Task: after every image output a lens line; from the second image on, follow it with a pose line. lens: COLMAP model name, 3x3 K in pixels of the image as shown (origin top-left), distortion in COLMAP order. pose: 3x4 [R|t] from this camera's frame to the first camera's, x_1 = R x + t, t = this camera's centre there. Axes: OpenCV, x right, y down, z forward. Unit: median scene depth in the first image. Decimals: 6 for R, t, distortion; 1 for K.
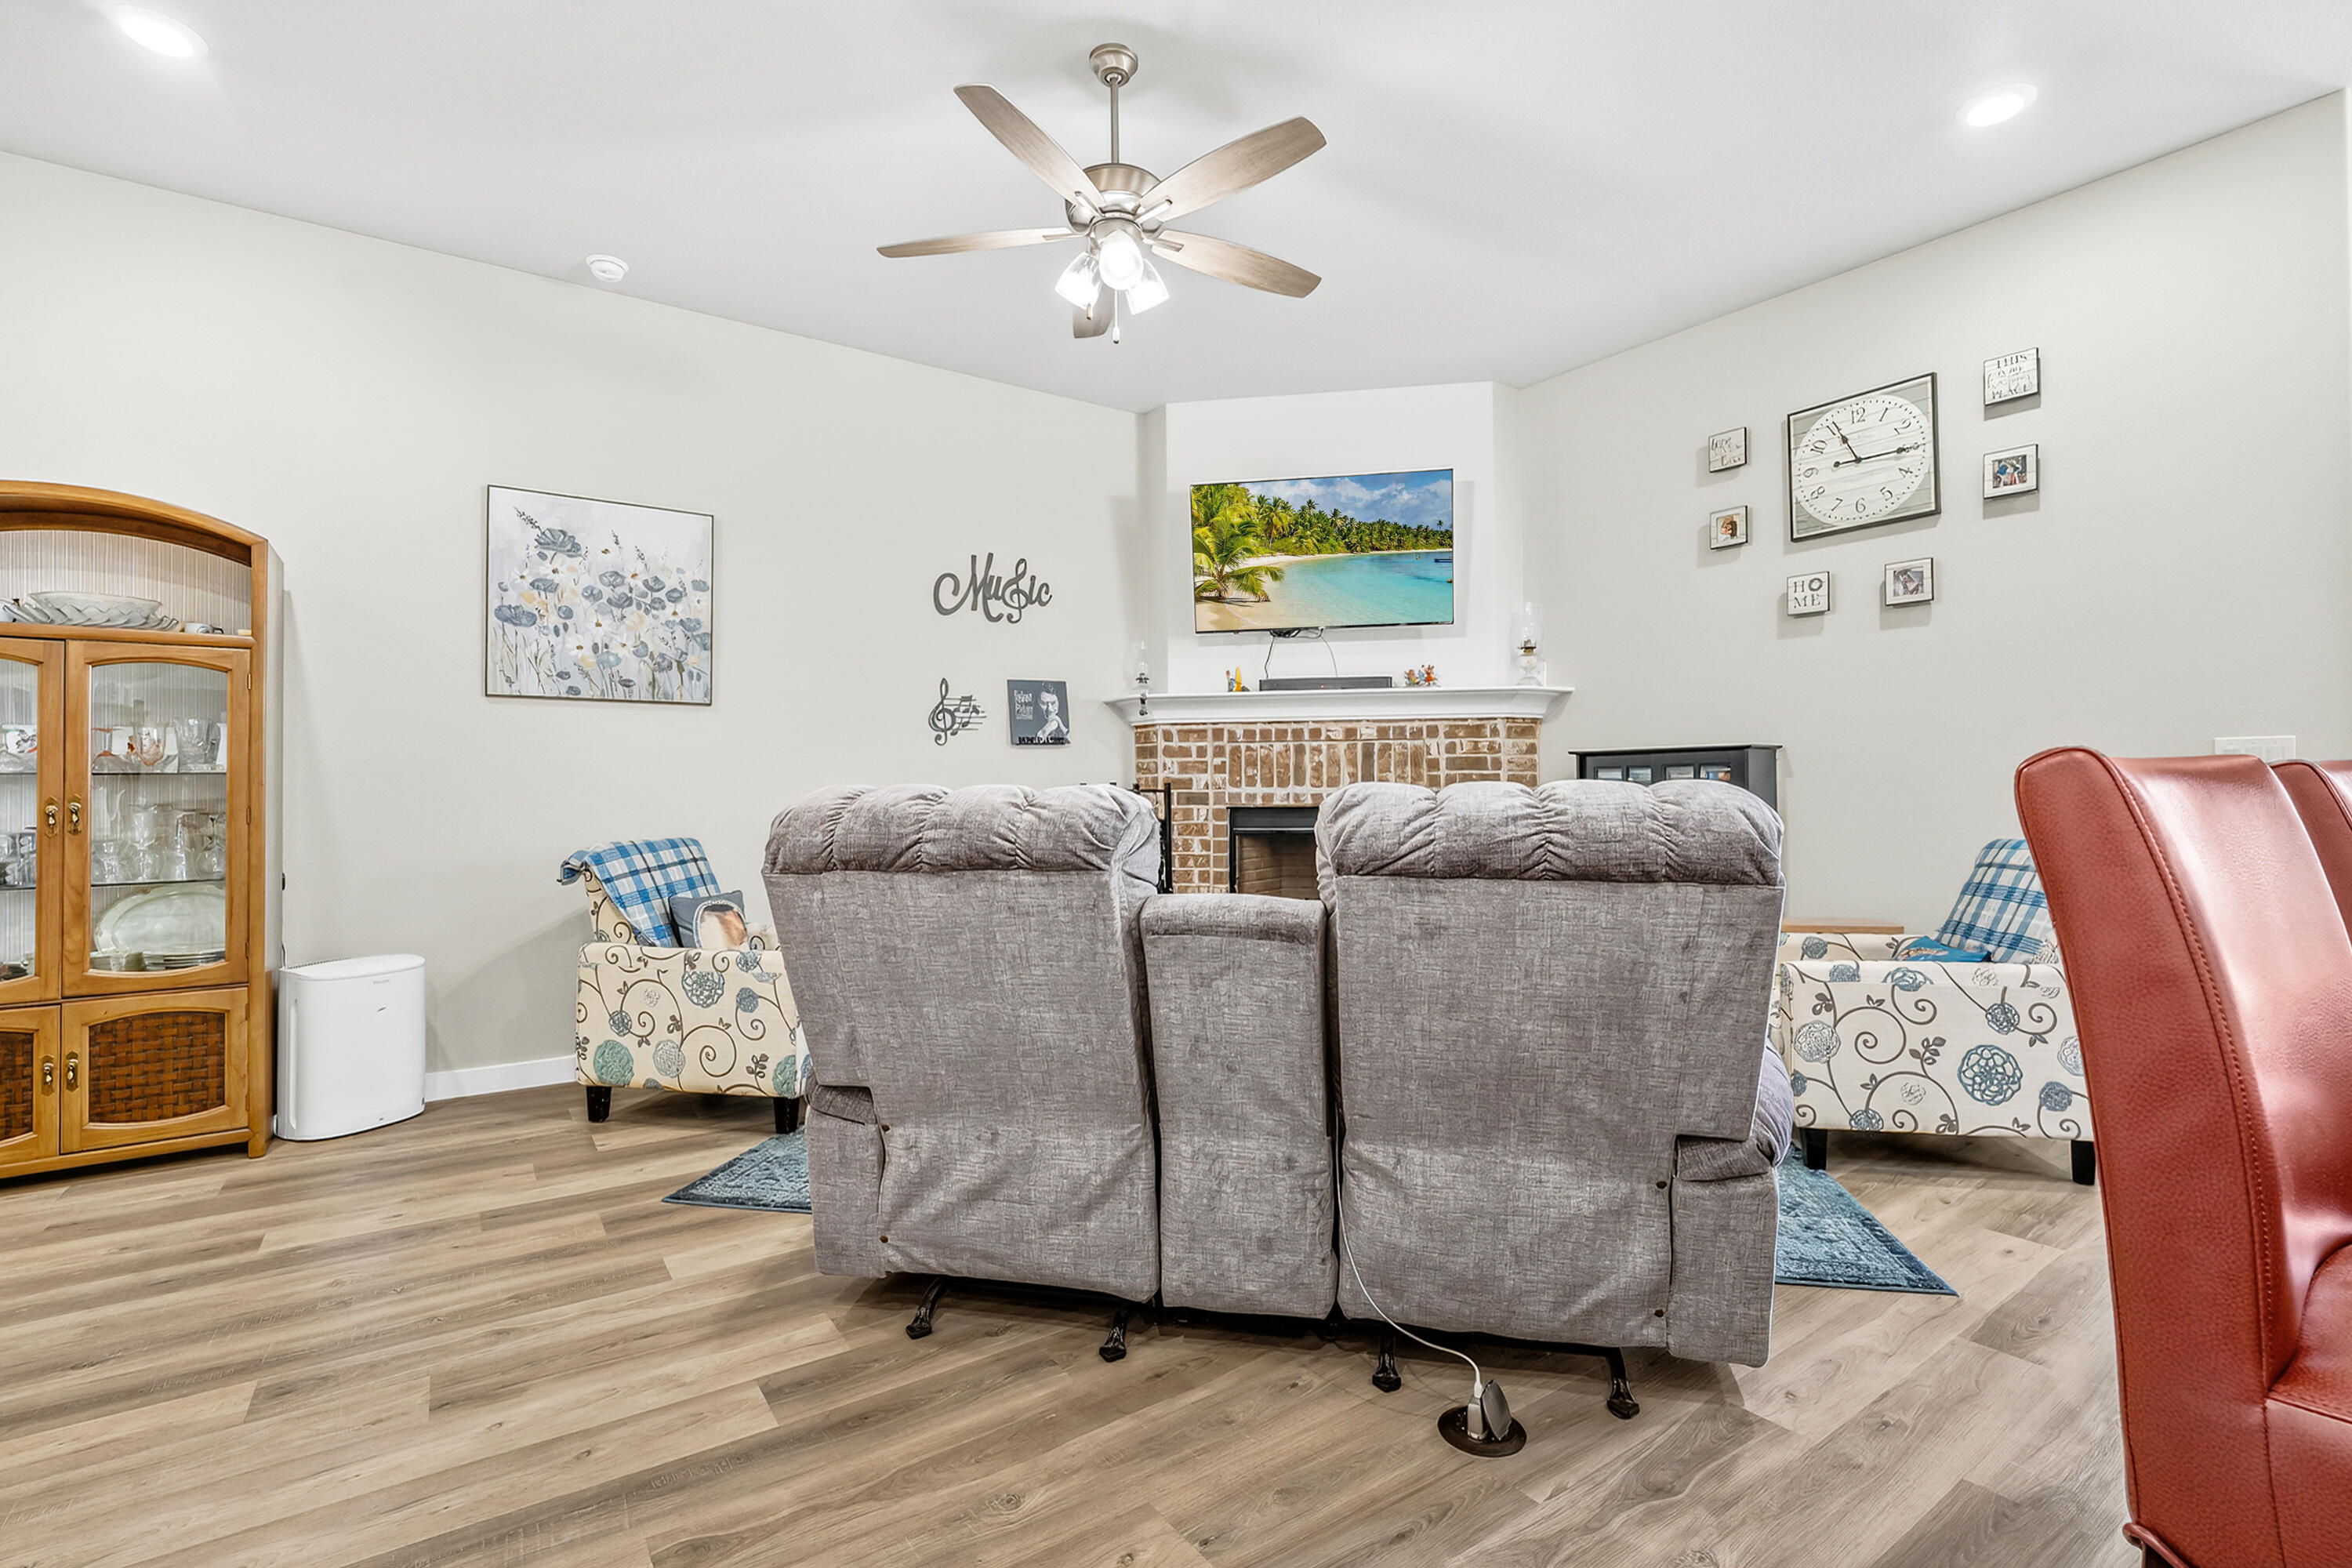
lens RADIAL K [[1083.9, 0, 1176.0], [0, 1083.9, 784.0], [0, 0, 1]] dist [-0.000759, -0.000034]
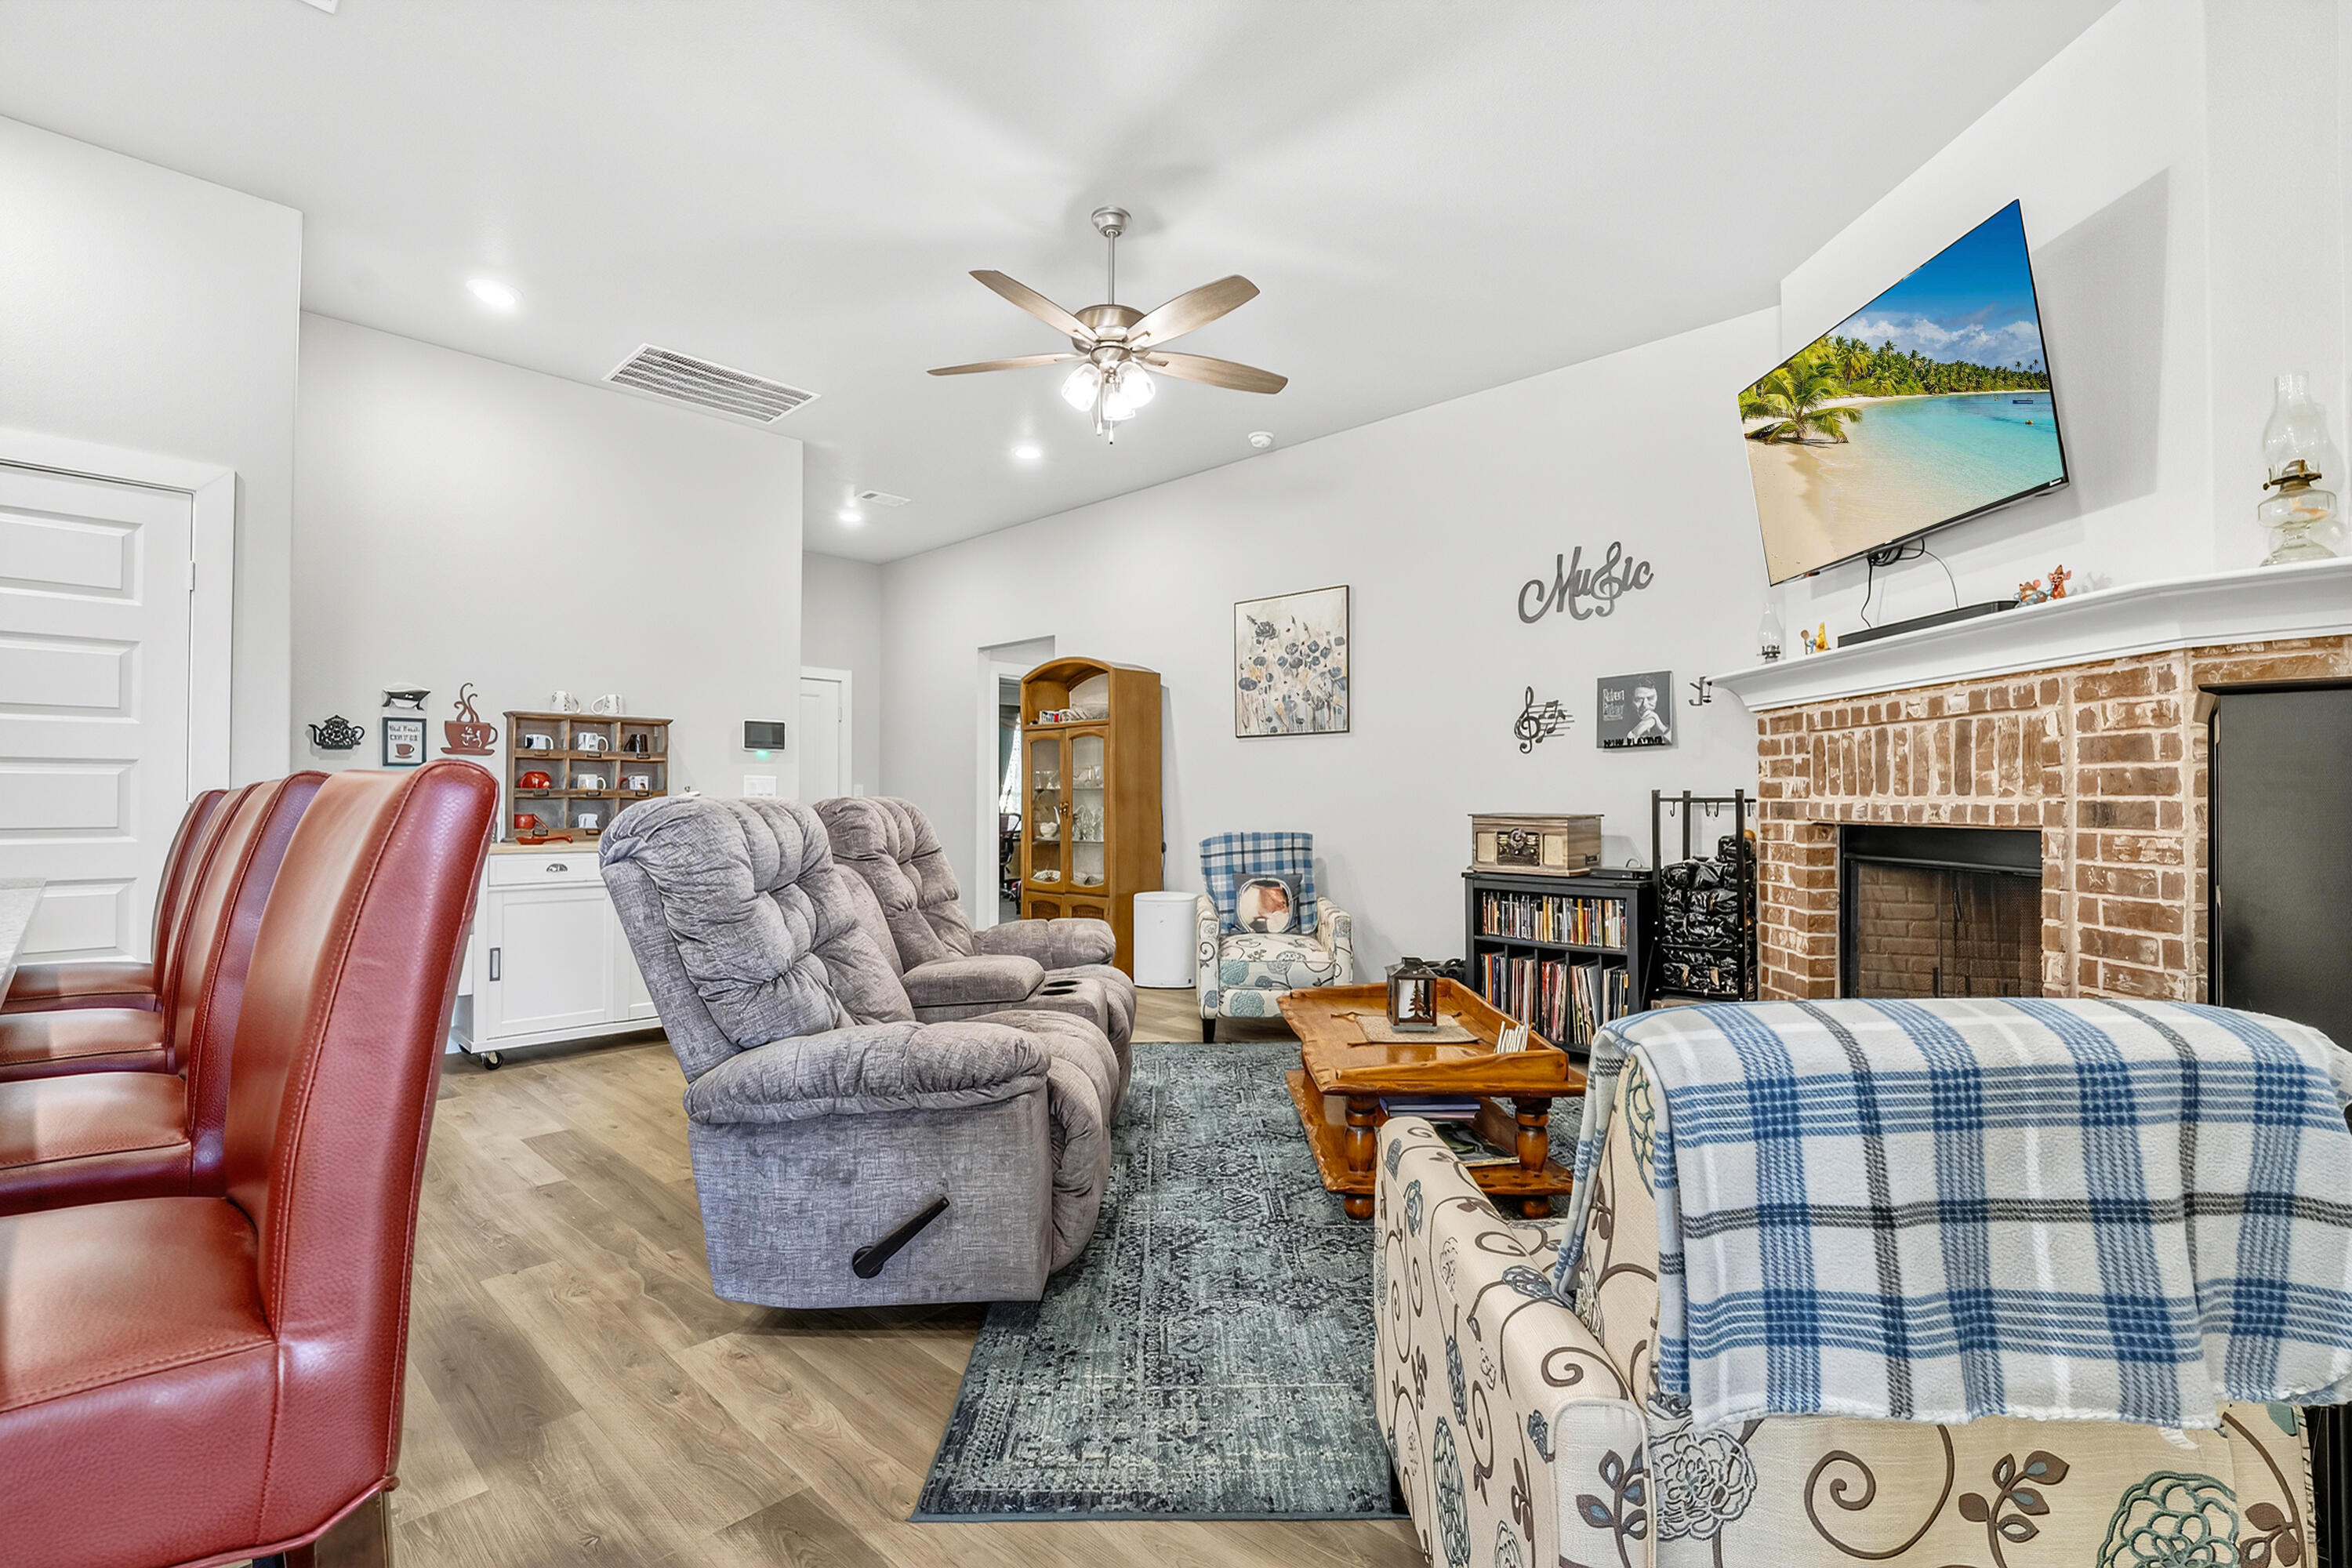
lens RADIAL K [[1057.5, 0, 1189.4], [0, 1057.5, 798.1], [0, 0, 1]] dist [-0.022410, 0.000431]
pose [[0.189321, 0.004399, -0.981905, 0.660684], [0.005733, 0.999968, 0.005585, -0.001528], [0.981898, -0.006686, 0.189290, 0.488973]]
